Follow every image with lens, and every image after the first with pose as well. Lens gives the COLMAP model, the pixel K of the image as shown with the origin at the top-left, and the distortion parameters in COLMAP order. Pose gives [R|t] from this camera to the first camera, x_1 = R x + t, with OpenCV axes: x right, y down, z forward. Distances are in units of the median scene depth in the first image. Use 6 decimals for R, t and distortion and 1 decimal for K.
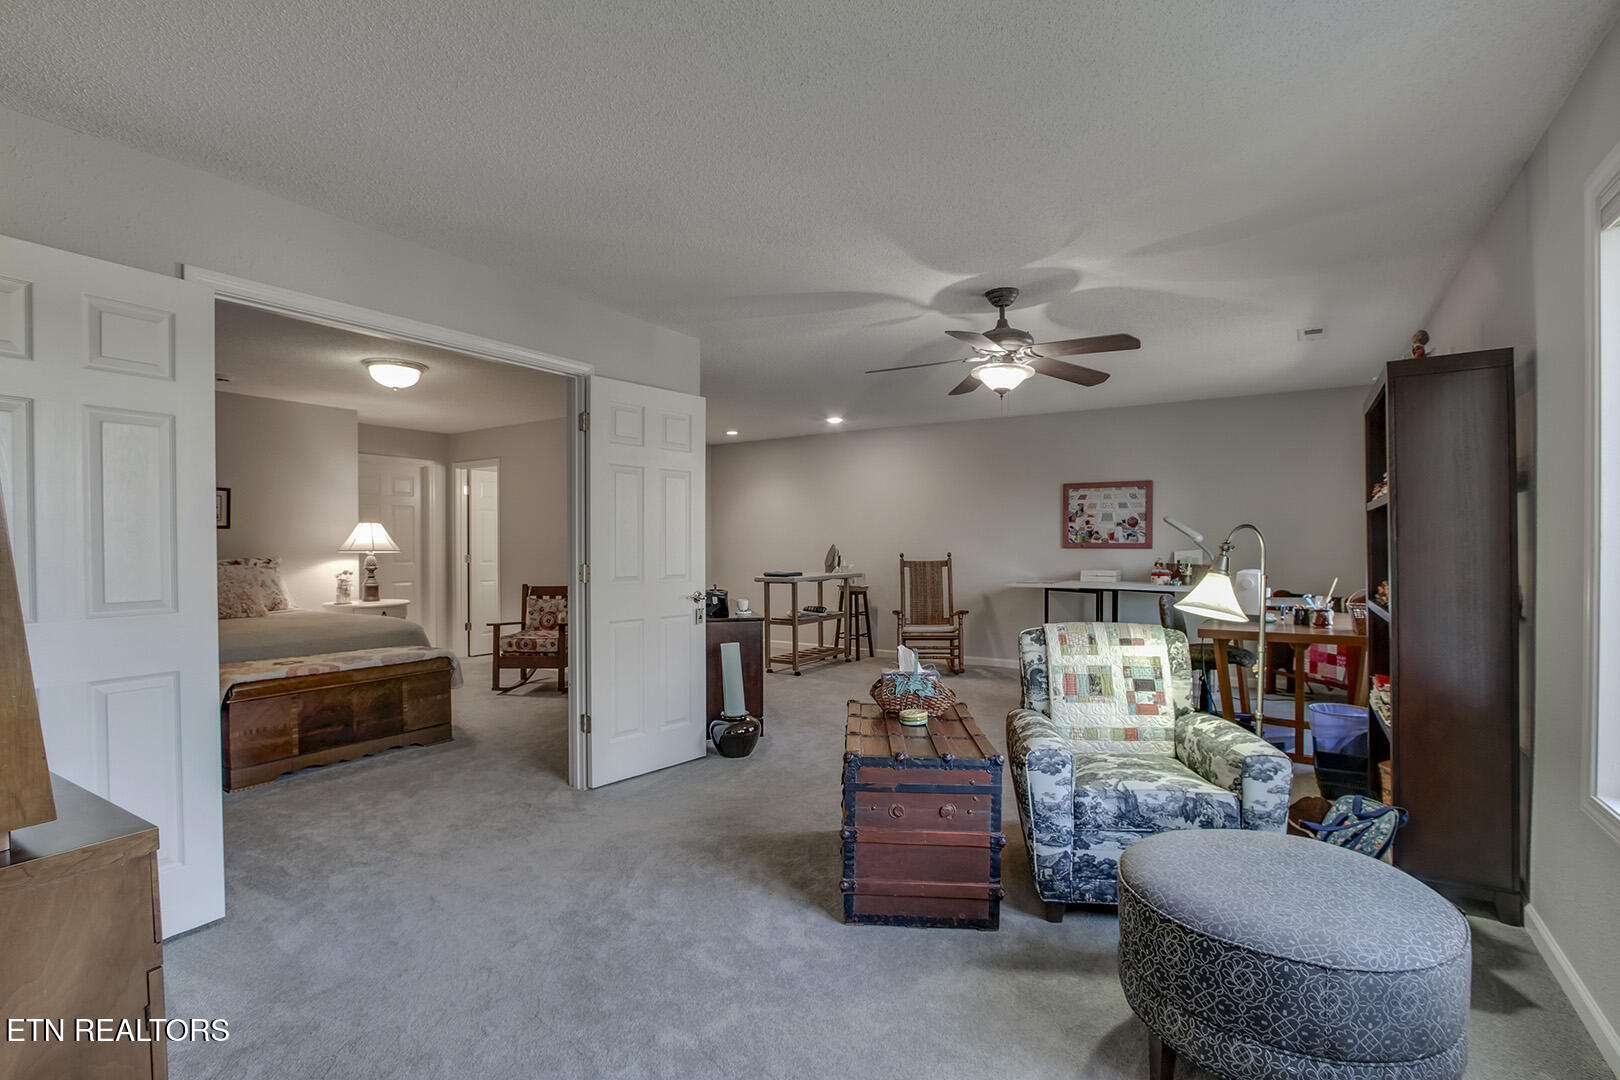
lens RADIAL K [[757.1, 0, 812.6], [0, 757.1, 550.3], [0, 0, 1]] dist [-0.028176, 0.006918]
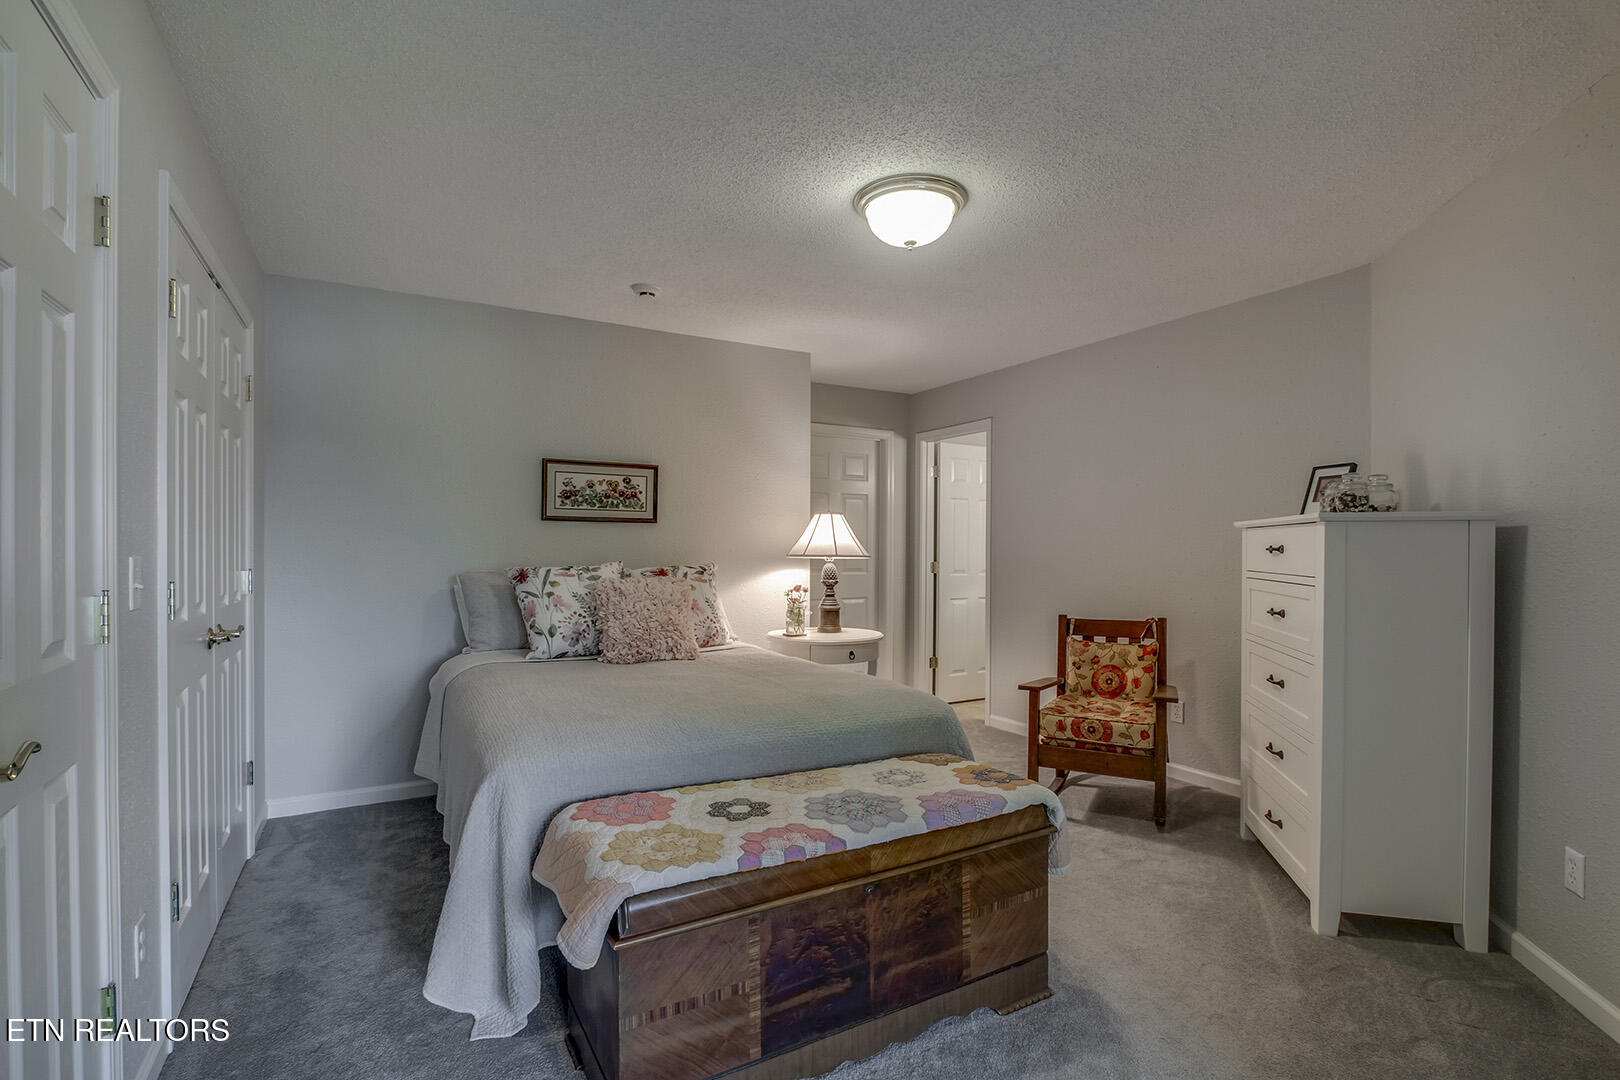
lens RADIAL K [[757.1, 0, 812.6], [0, 757.1, 550.3], [0, 0, 1]] dist [-0.028176, 0.006918]
pose [[0.886352, 0.006635, -0.462964, -0.299853], [-0.009111, 0.999954, -0.003111, -0.002274], [0.462922, 0.006976, 0.886371, 0.408772]]
